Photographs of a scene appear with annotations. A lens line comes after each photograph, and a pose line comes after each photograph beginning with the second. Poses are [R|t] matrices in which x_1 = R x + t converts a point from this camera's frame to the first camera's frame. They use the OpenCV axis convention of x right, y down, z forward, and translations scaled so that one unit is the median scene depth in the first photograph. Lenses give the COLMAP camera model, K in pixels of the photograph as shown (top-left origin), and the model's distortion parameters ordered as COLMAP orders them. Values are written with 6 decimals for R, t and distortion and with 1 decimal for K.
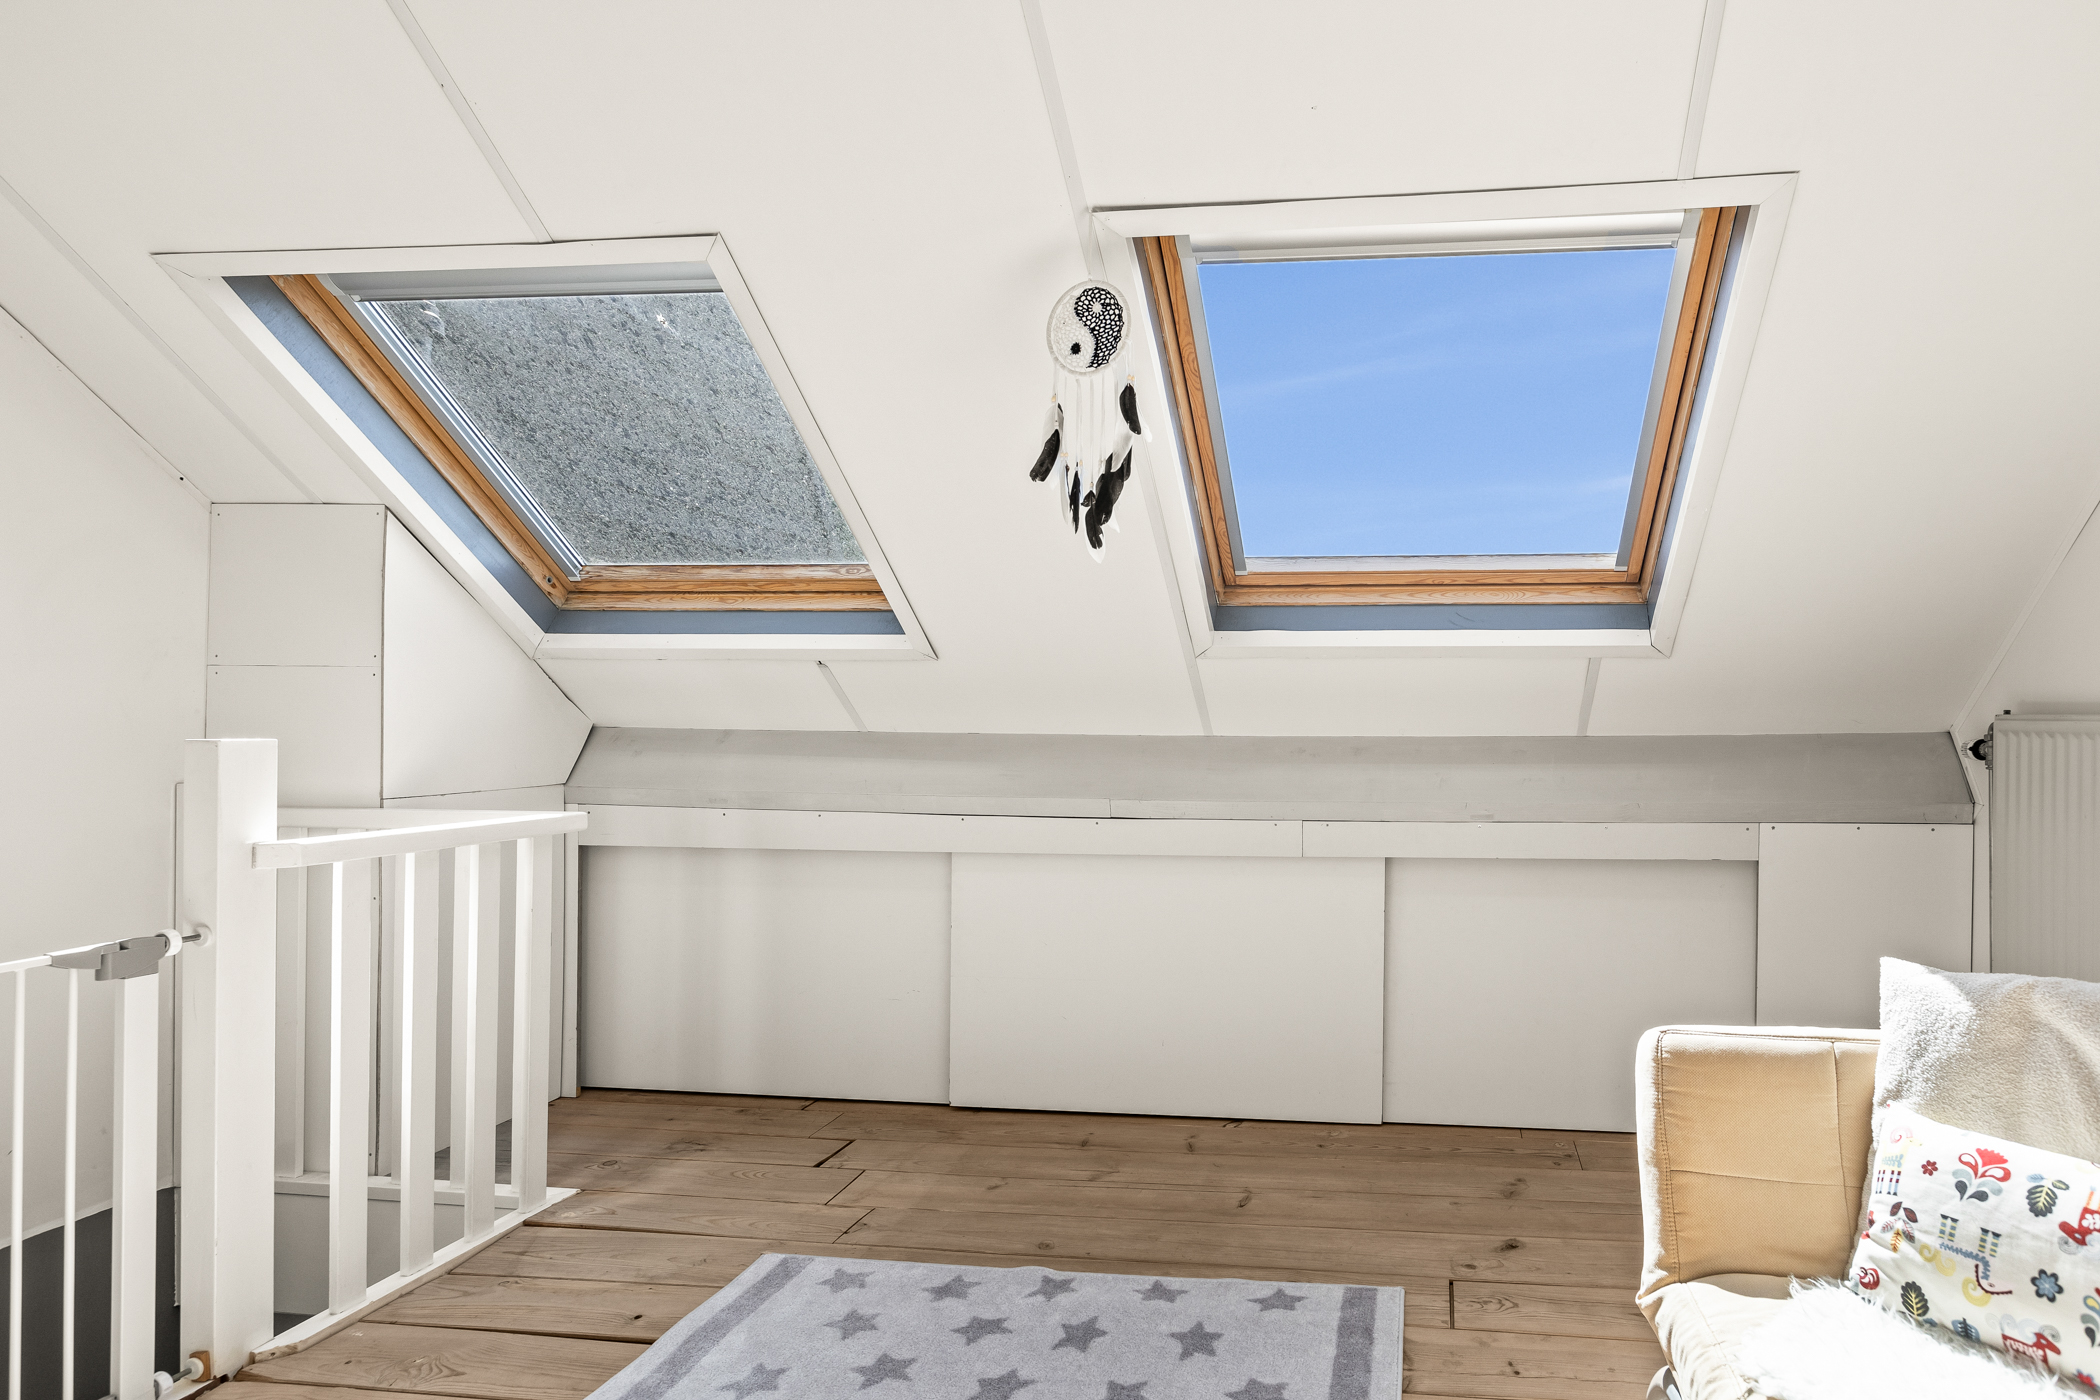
lens RADIAL K [[1157.5, 0, 1221.9], [0, 1157.5, 714.5], [0, 0, 1]] dist [-0.002144, -0.002408]
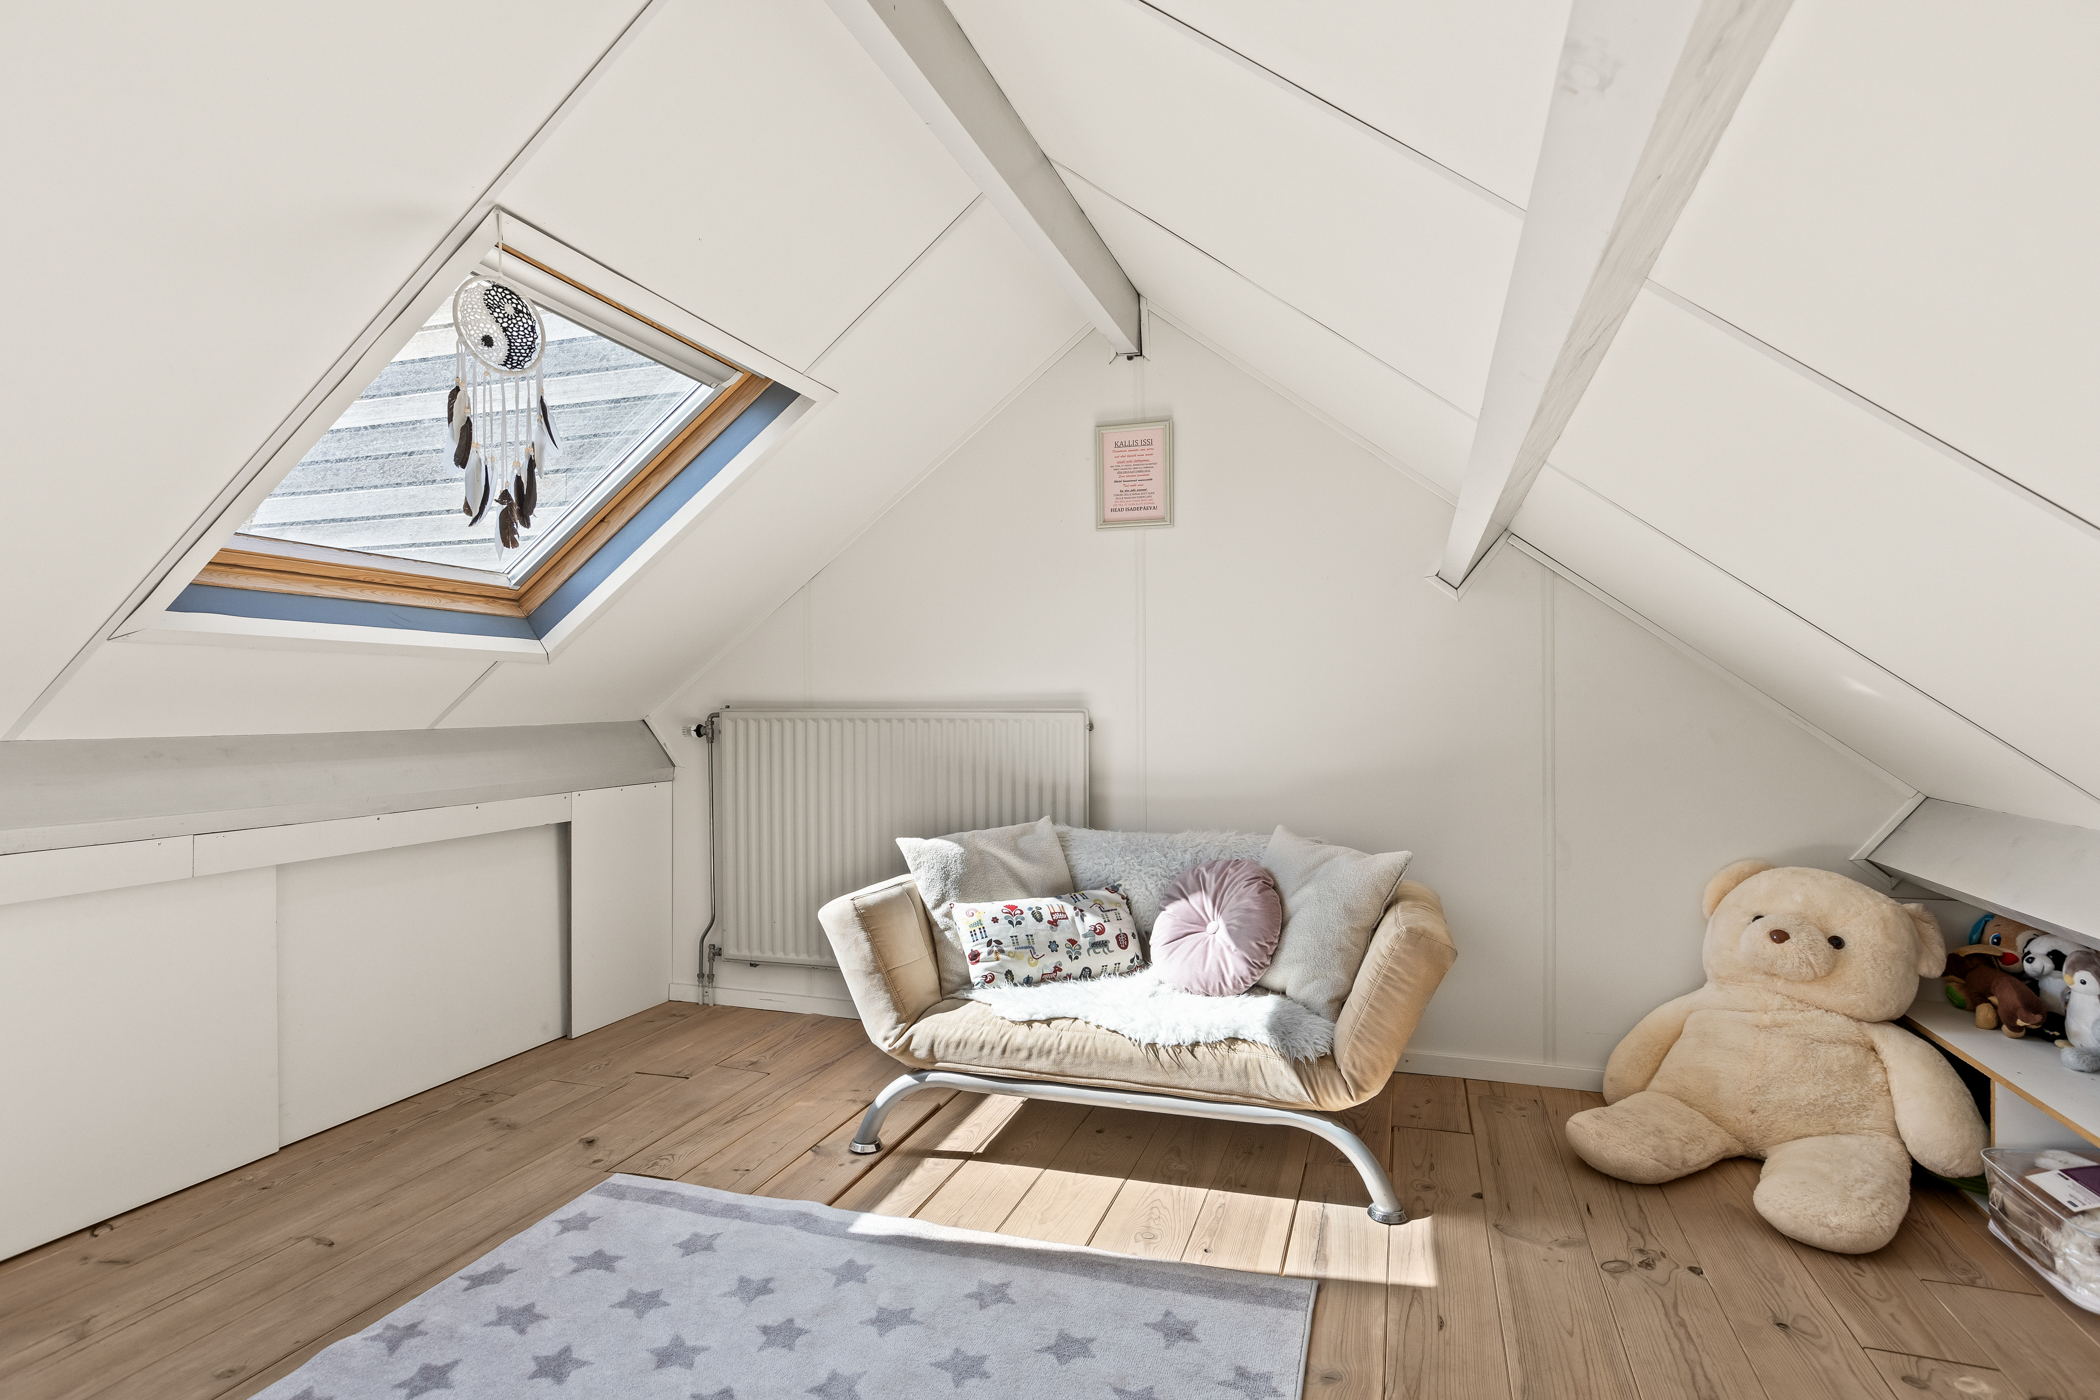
lens RADIAL K [[1157.5, 0, 997.3], [0, 1157.5, 704.3], [0, 0, 1]] dist [-0.002144, -0.002408]
pose [[0.198766, -0.000818, 0.980047, -0.809913], [0.001749, 0.999998, 0.000480, -0.005496], [-0.980045, 0.001619, 0.198767, 0.306336]]
